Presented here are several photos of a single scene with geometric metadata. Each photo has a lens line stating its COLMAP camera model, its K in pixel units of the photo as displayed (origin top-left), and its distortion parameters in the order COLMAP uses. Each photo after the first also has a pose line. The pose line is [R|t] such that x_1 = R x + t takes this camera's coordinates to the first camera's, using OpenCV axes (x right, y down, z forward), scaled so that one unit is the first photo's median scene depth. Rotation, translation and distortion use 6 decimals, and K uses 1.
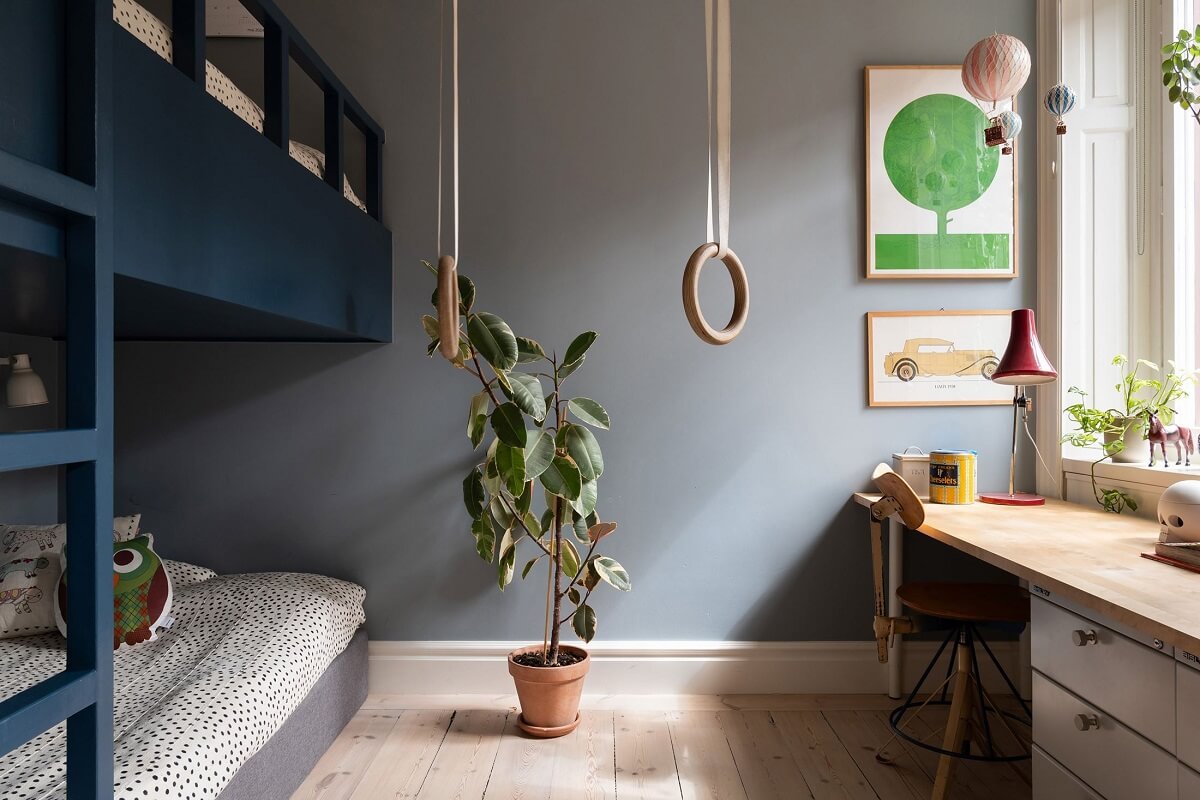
lens RADIAL K [[841.1, 0, 632.9], [0, 841.1, 397.2], [0, 0, 1]] dist [-0.008229, 0.004845]
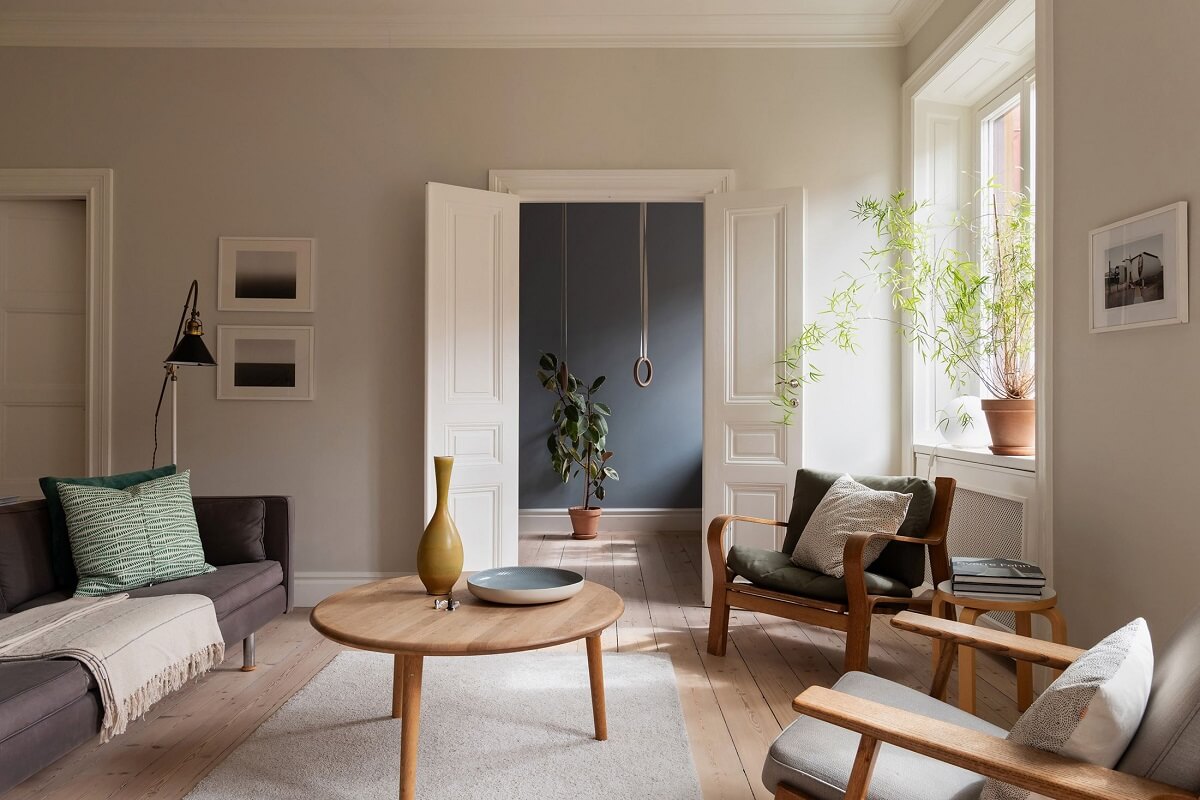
lens RADIAL K [[841.1, 0, 632.9], [0, 841.1, 397.2], [0, 0, 1]] dist [-0.008229, 0.004845]
pose [[0.999973, -0.000151, 0.007340, 0.021280], [0.000216, 0.999961, -0.008819, 0.005461], [-0.007338, 0.008820, 0.999934, -1.496650]]
